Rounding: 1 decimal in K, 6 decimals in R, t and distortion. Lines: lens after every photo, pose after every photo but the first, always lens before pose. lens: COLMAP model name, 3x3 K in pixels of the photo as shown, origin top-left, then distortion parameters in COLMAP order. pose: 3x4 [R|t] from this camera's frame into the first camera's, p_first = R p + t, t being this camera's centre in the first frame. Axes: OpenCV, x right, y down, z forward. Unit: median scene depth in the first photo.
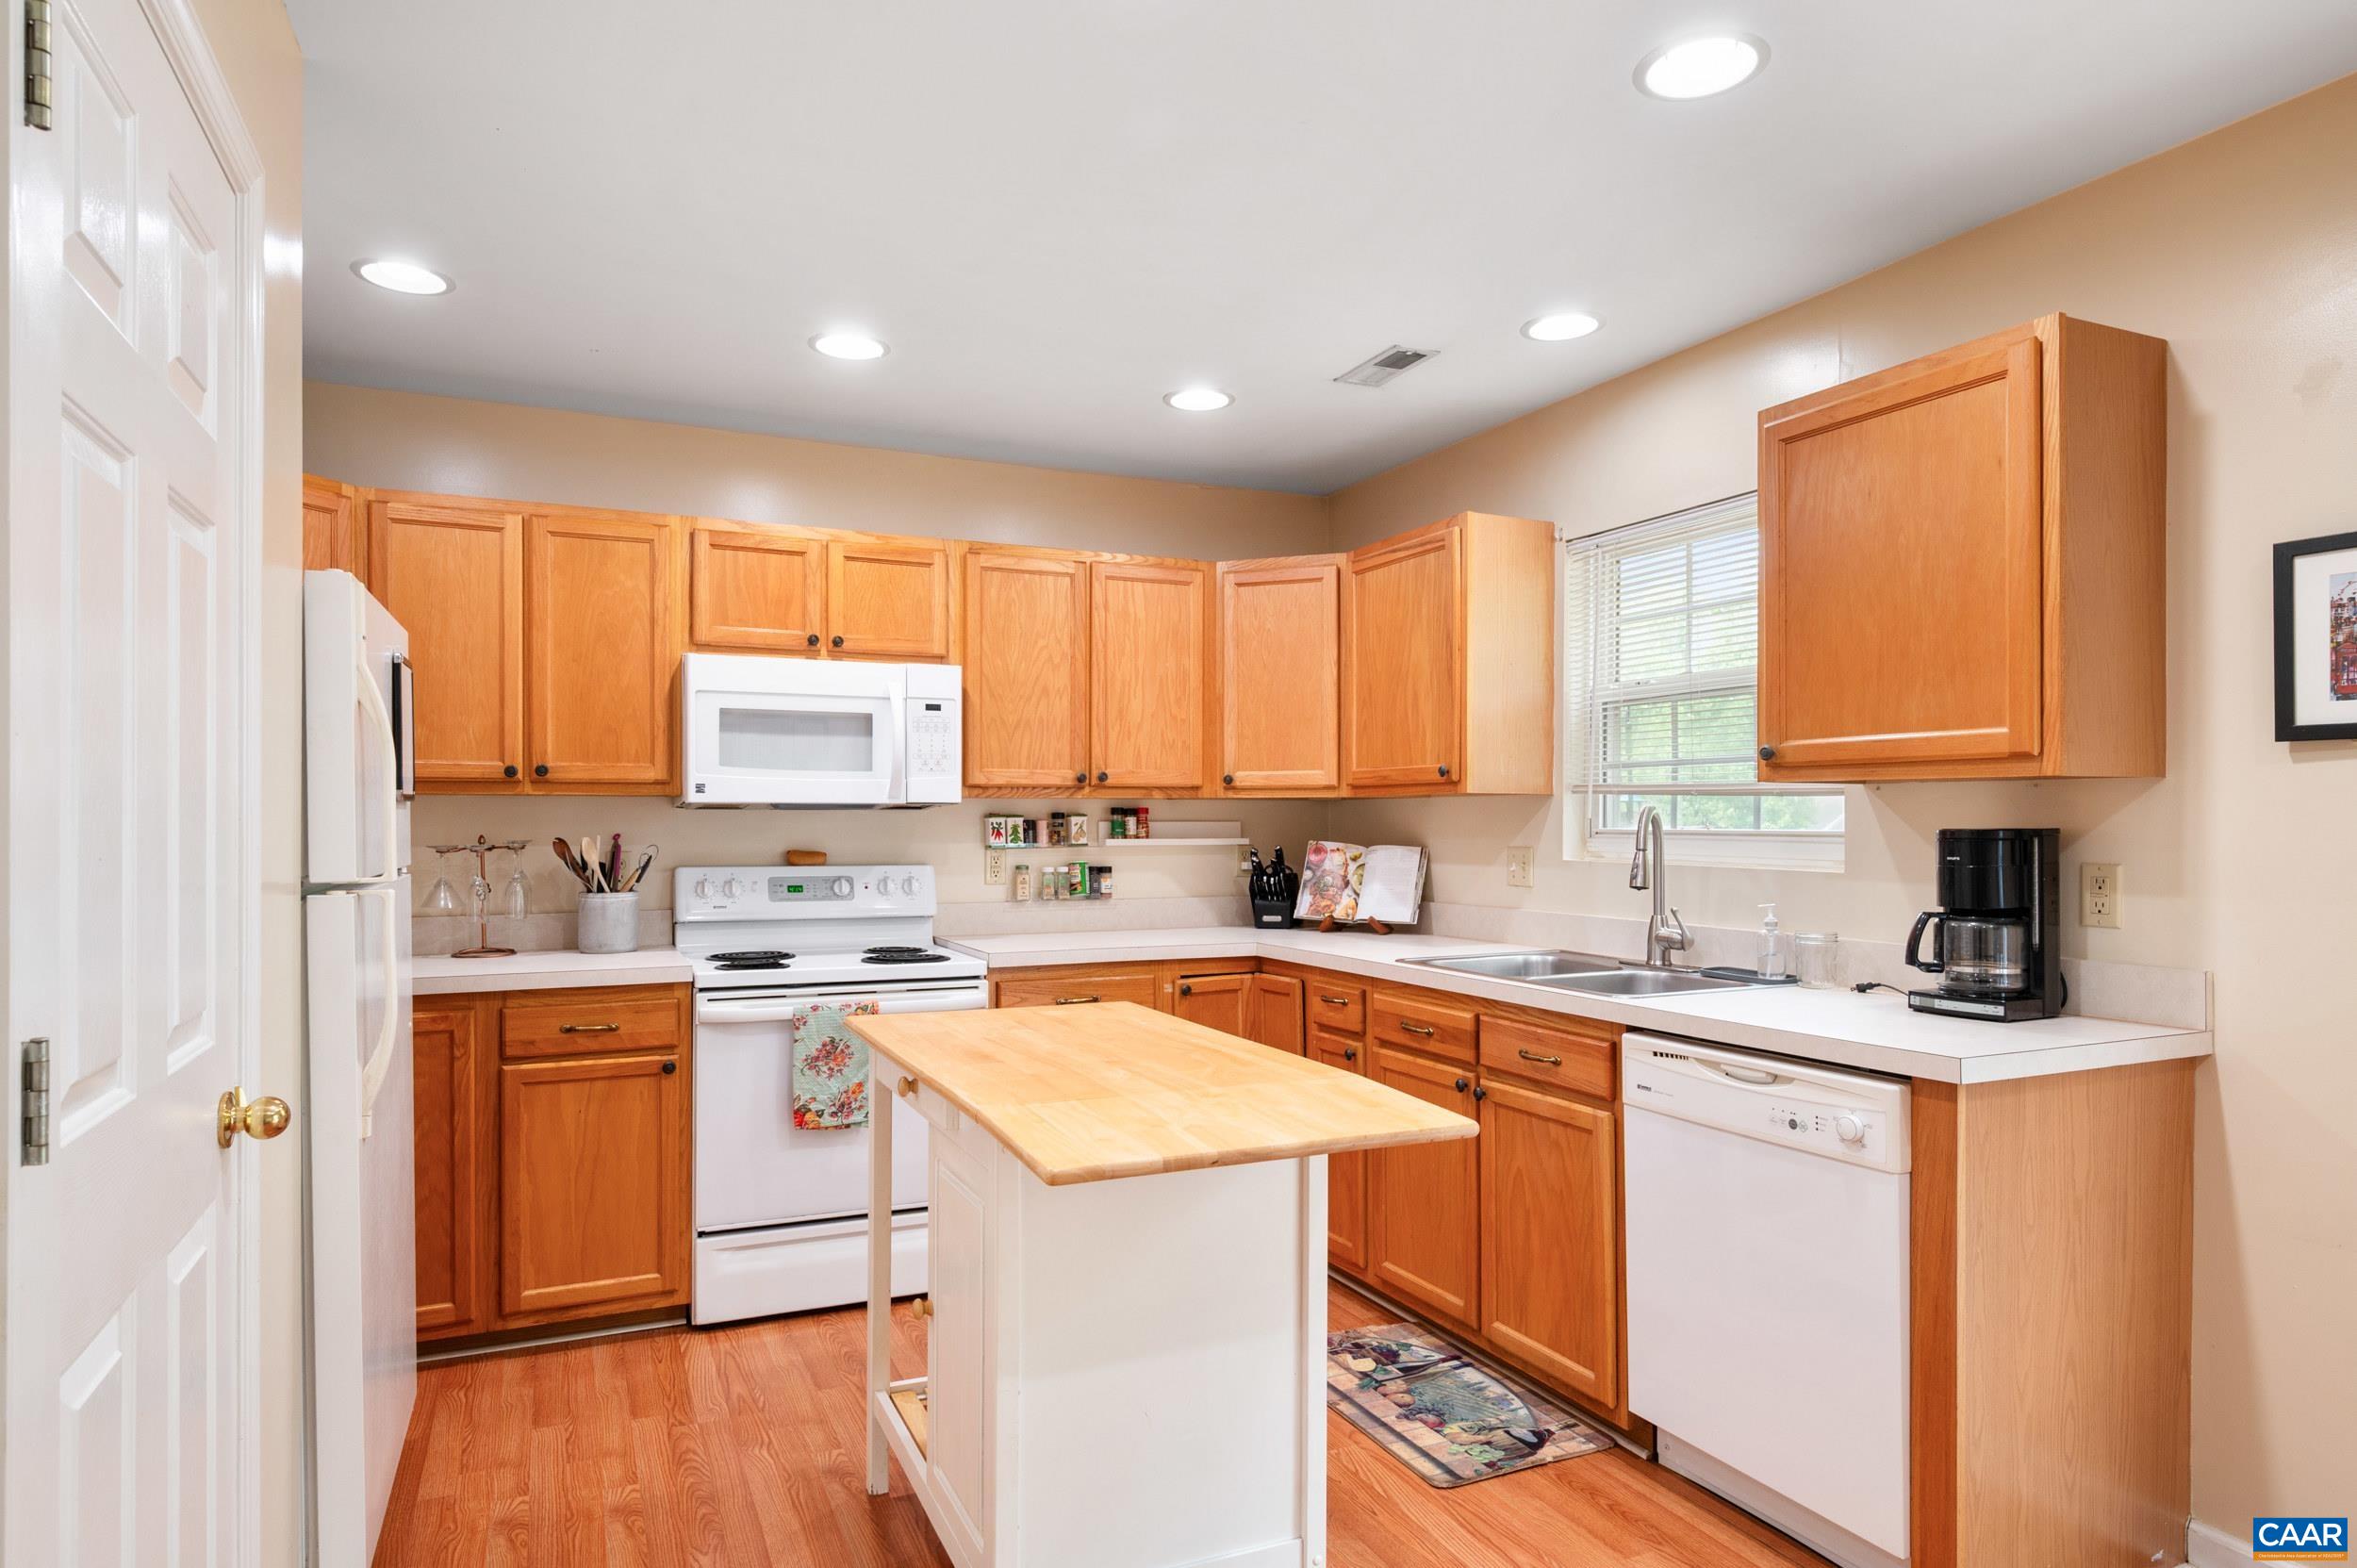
lens RADIAL K [[1339.0, 0, 1173.2], [0, 1339.0, 818.6], [0, 0, 1]] dist [-0.012111, 0.004355]
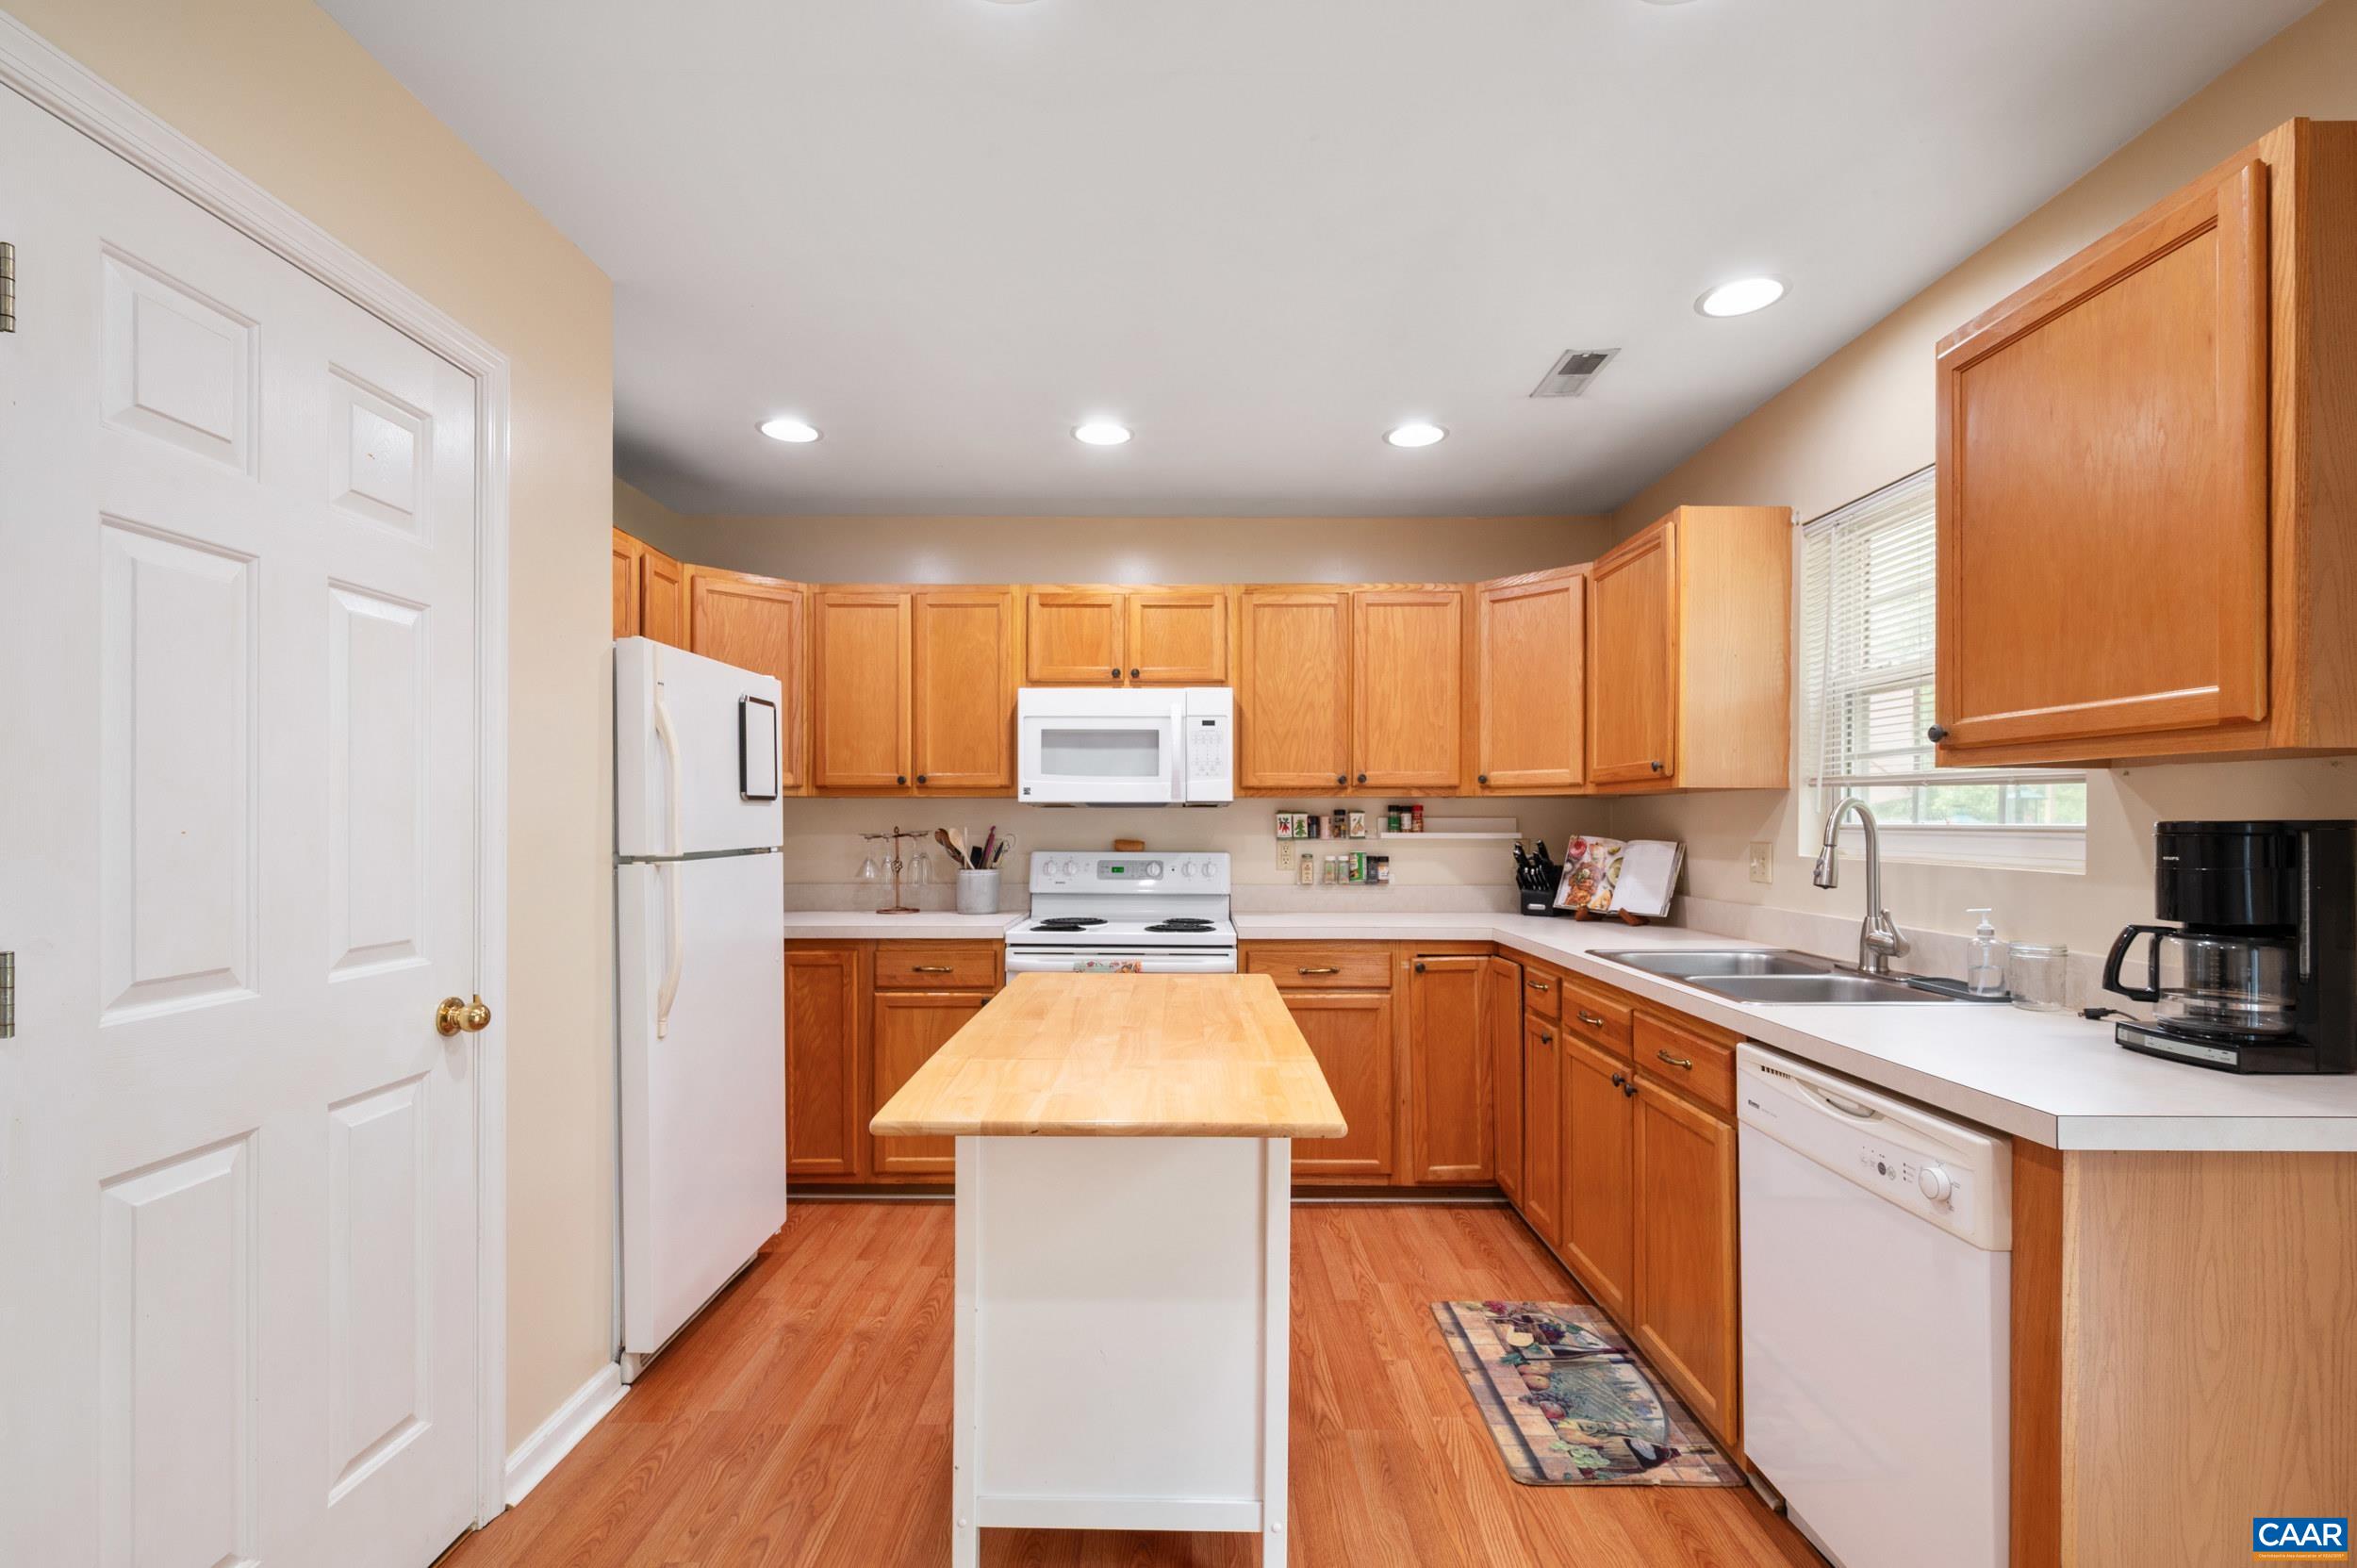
lens RADIAL K [[1051.8, 0, 1176.7], [0, 1051.8, 821.5], [0, 0, 1]] dist [-0.000077, -0.001568]
pose [[0.905472, 0.001454, -0.424404, 0.213483], [-0.000666, 0.999998, 0.002006, 0.004889], [0.424406, -0.001534, 0.905471, 0.128998]]
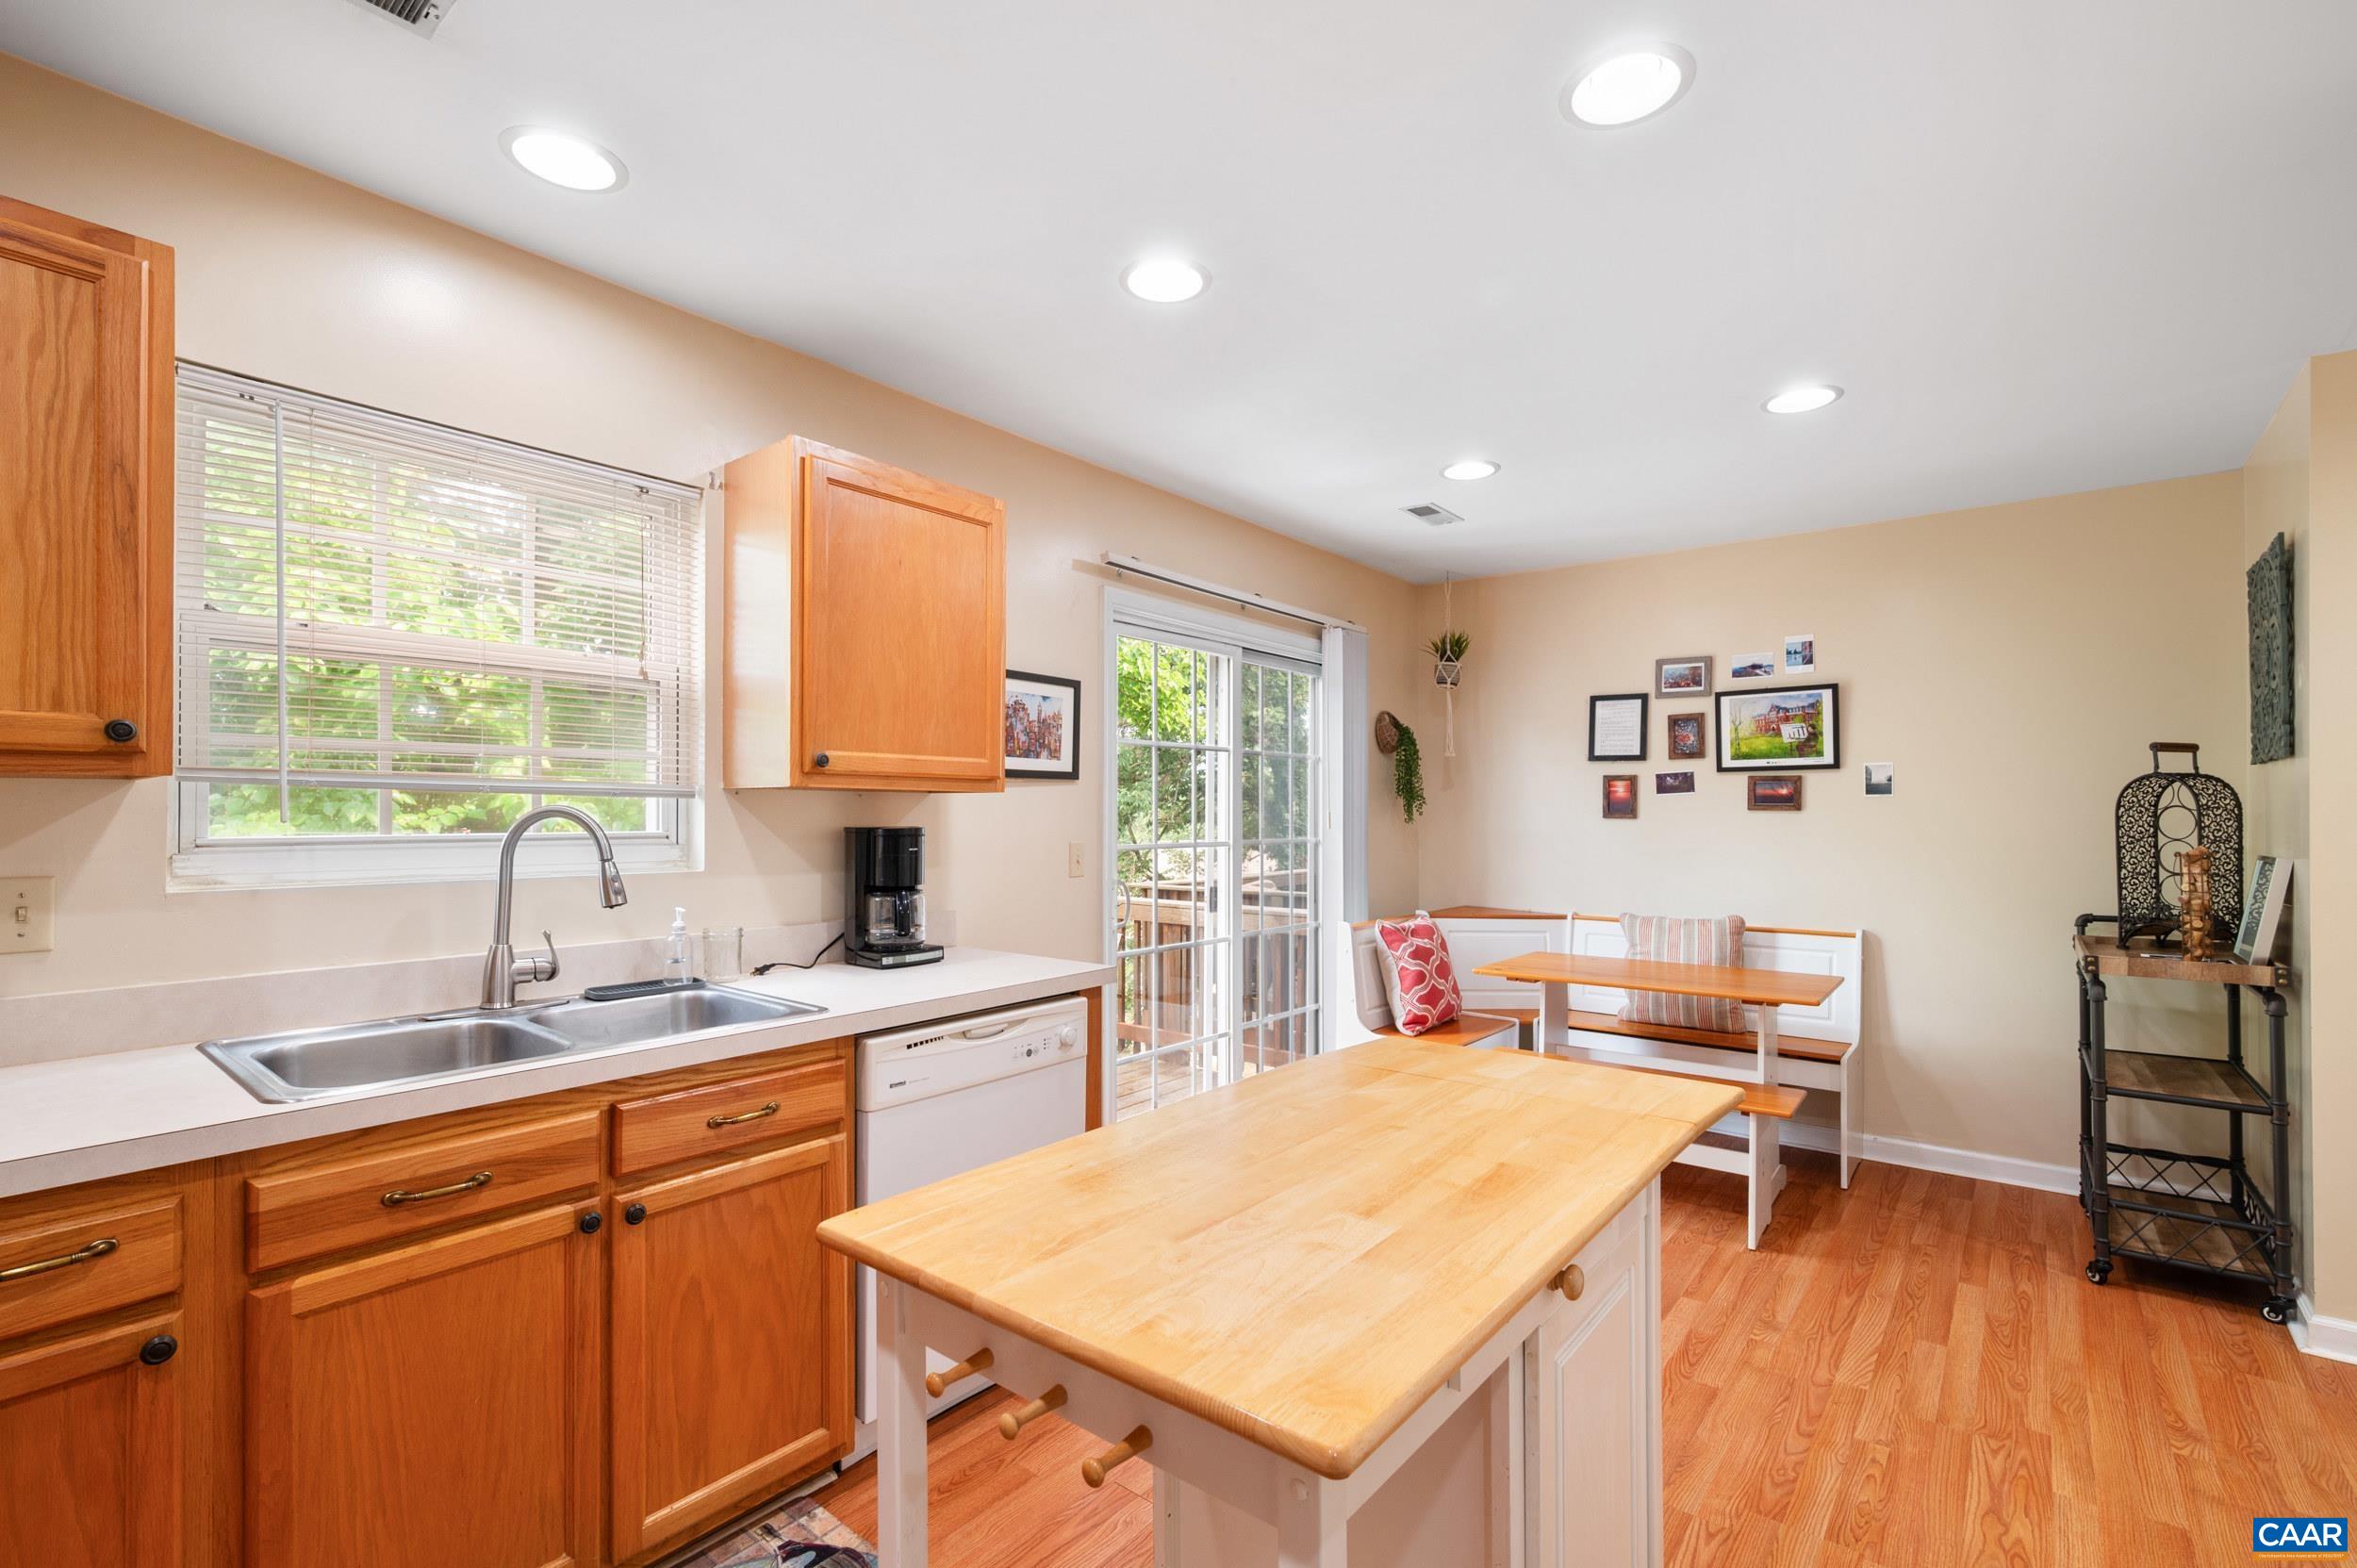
lens RADIAL K [[1051.8, 0, 1169.0], [0, 1051.8, 801.6], [0, 0, 1]] dist [-0.000077, -0.001568]
pose [[-0.442587, 0.007468, 0.896694, -0.330766], [-0.002748, 0.999949, -0.009685, -0.006016], [-0.896721, -0.006750, -0.442544, 0.833235]]
